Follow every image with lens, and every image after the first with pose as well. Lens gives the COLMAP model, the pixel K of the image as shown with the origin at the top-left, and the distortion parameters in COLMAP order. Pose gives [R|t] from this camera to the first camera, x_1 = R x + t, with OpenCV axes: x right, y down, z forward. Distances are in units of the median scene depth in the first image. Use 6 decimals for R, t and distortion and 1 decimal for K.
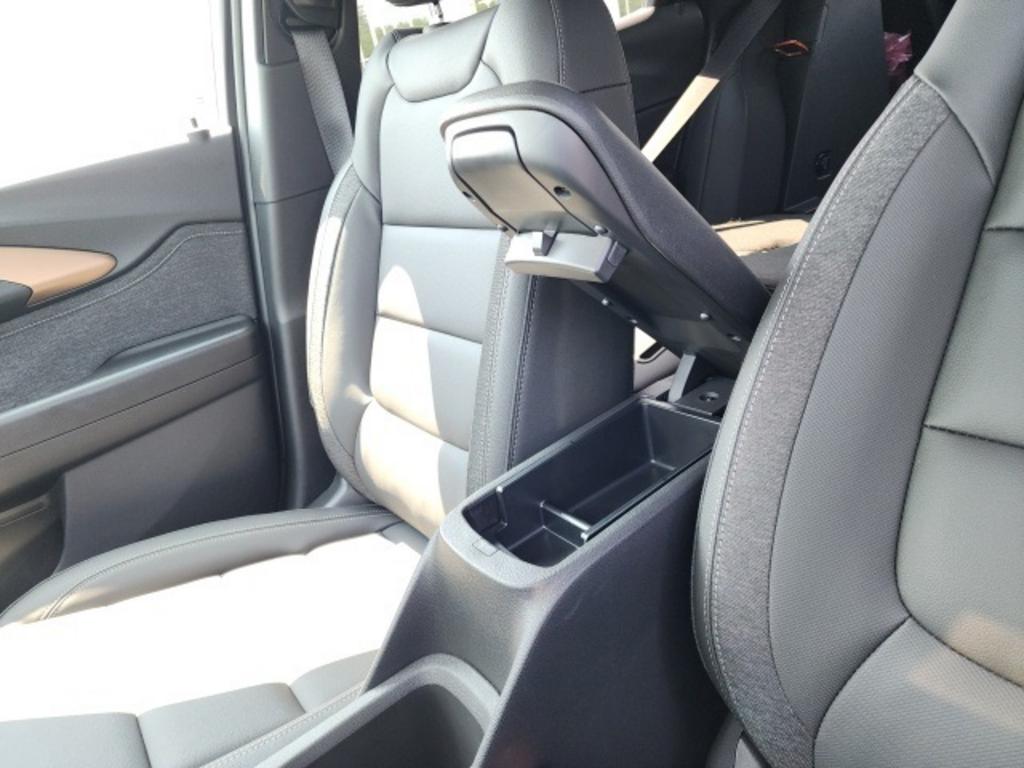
lens RADIAL K [[705.4, 0, 507.1], [0, 705.4, 373.9], [0, 0, 1]] dist [0.005196, 0.001360]
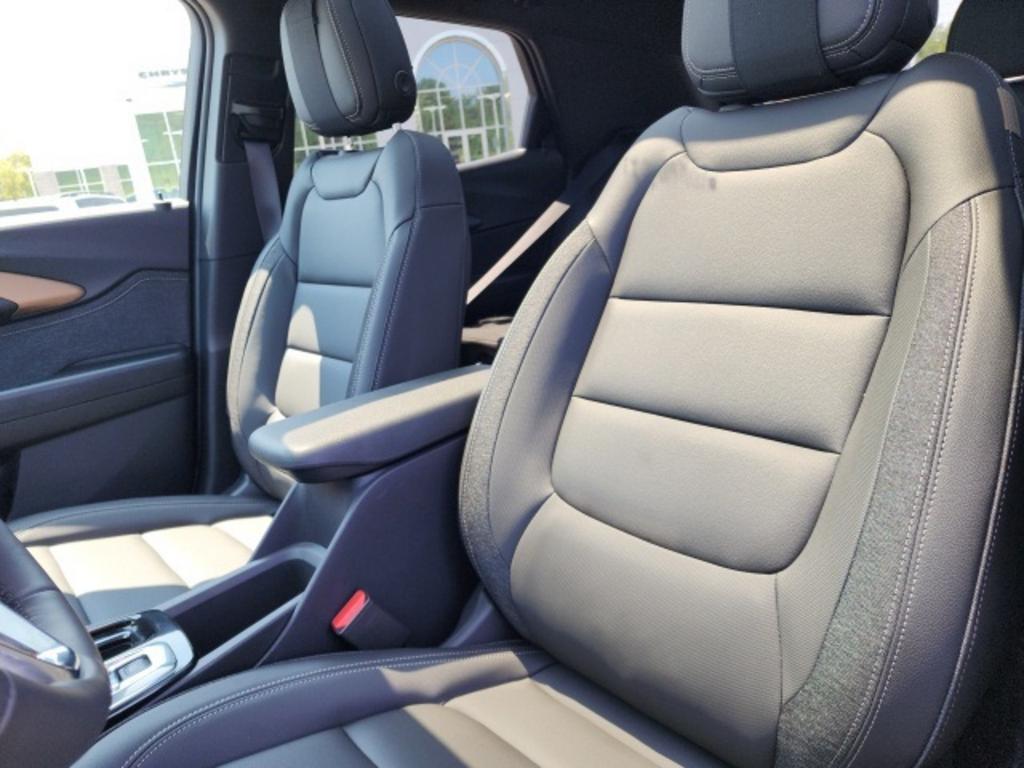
lens RADIAL K [[684.8, 0, 514.3], [0, 684.8, 372.7], [0, 0, 1]] dist [-0.003738, -0.005633]
pose [[0.989289, 0.074550, 0.125496, 0.084036], [-0.057732, 0.989476, -0.132684, 0.110924], [-0.134066, 0.124017, 0.983182, -0.330077]]
